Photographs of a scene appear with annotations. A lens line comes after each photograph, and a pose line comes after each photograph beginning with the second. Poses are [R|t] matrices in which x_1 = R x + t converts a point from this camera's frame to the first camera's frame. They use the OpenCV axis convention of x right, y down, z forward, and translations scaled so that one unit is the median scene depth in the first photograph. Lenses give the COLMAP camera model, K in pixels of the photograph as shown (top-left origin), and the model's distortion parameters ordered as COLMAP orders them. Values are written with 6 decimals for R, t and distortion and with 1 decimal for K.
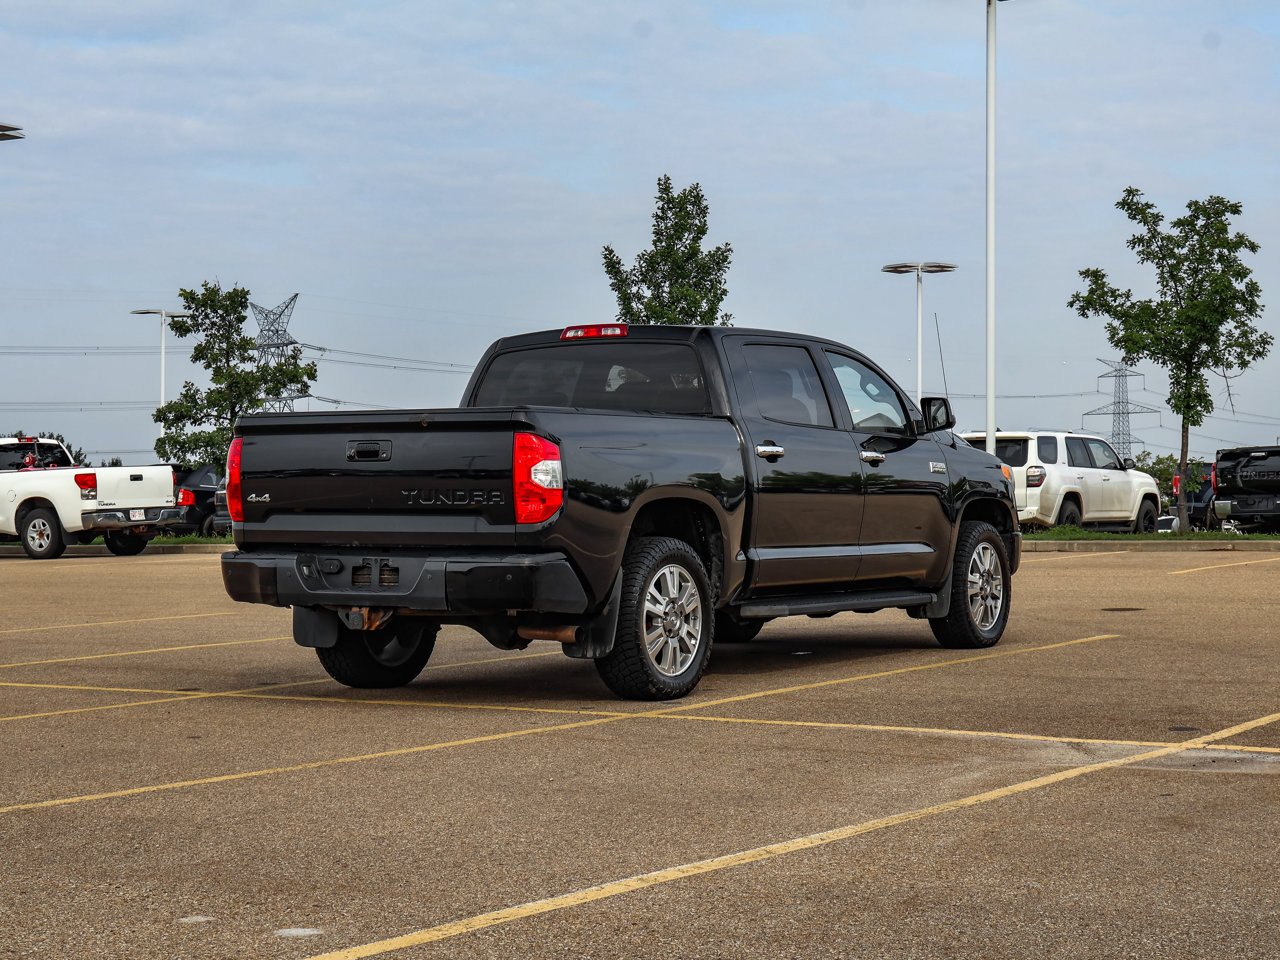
lens RADIAL K [[2423.3, 0, 640.4], [0, 2423.3, 620.4], [0, 0, 1]] dist [0.141503, 0.015297]
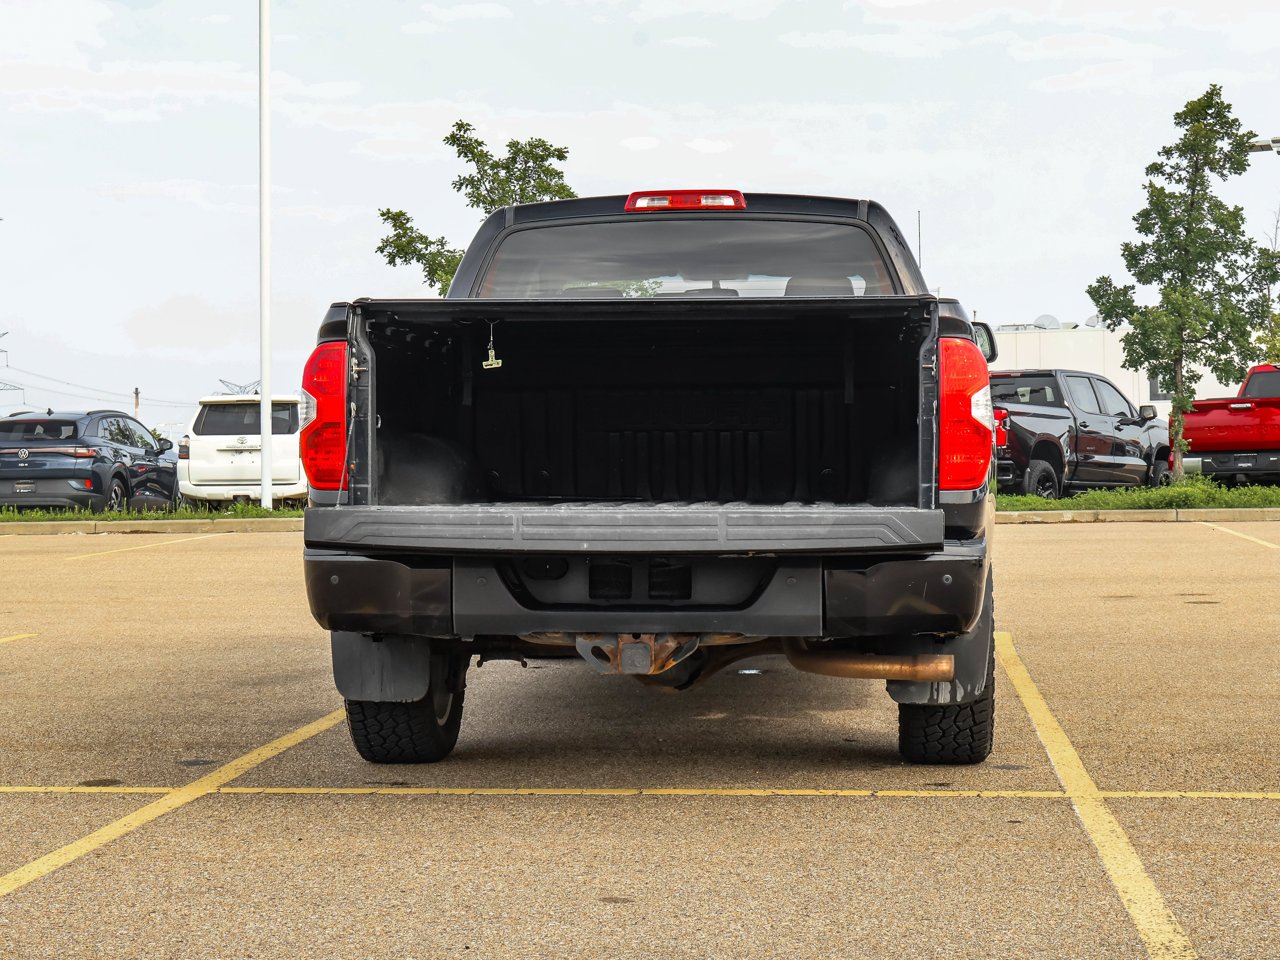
lens RADIAL K [[2432.8, 0, 609.7], [0, 2432.8, 479.8], [0, 0, 1]] dist [0.036870, 0.076539]
pose [[0.888549, -0.002302, 0.458775, -0.153900], [0.025223, 0.998720, -0.043841, -0.006767], [-0.458087, 0.050527, 0.887470, 0.193675]]
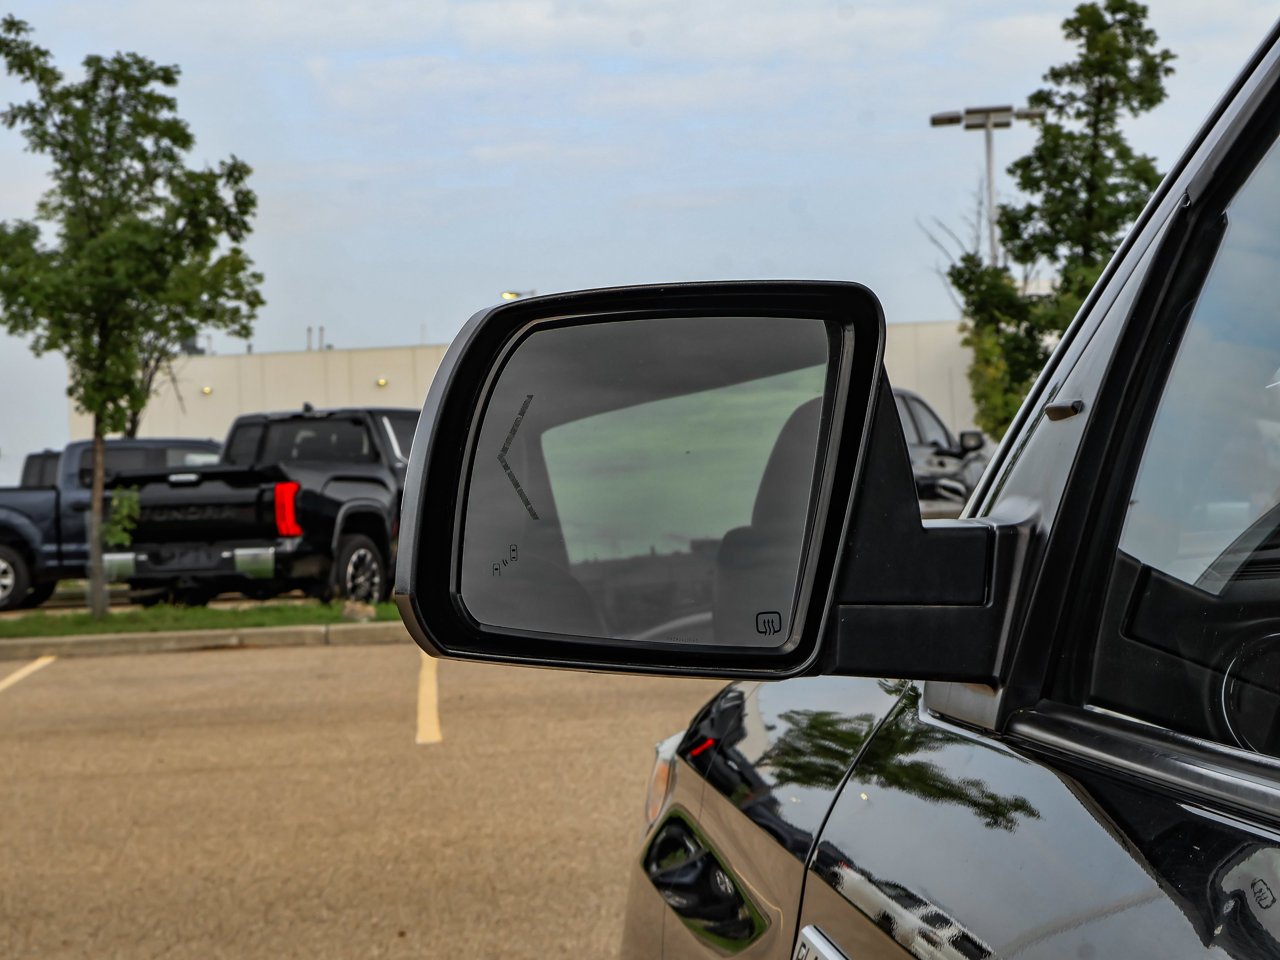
lens RADIAL K [[2244.1, 0, 640.0], [0, 2244.1, 480.0], [0, 0, 1]] dist [-0.012854, 0.123564]
pose [[0.766229, -0.026608, 0.642017, -0.024265], [0.062509, 0.997490, -0.033262, -0.042478], [-0.639520, 0.065619, 0.765969, 0.504458]]
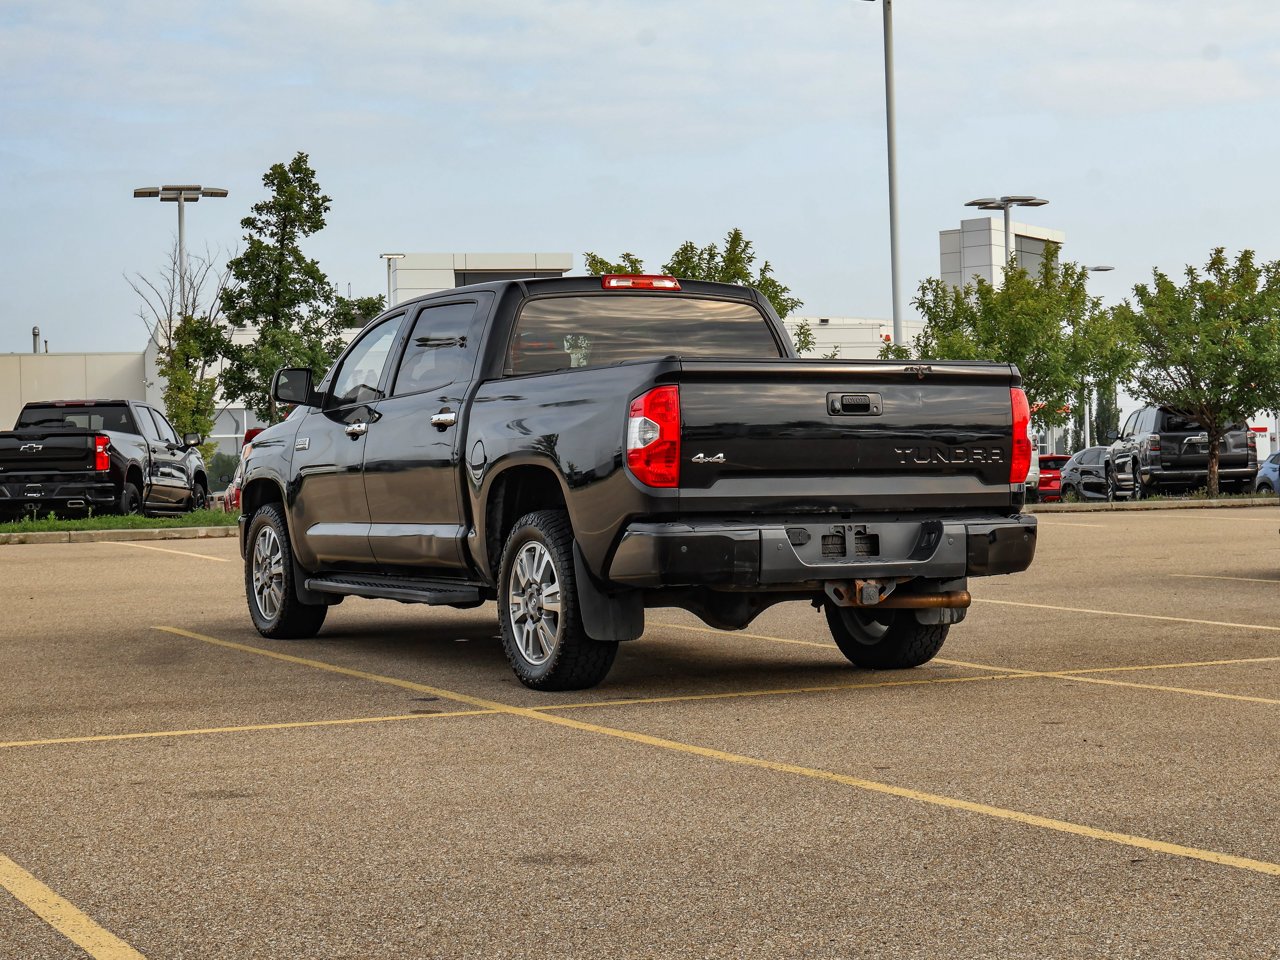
lens RADIAL K [[2508.1, 0, 638.9], [0, 2508.1, 518.9], [0, 0, 1]] dist [0.000321, 0.000168]
pose [[0.489752, -0.014685, 0.871738, -0.379421], [0.058107, 0.998185, -0.015830, -0.007115], [-0.869923, 0.058407, 0.489717, 0.247297]]
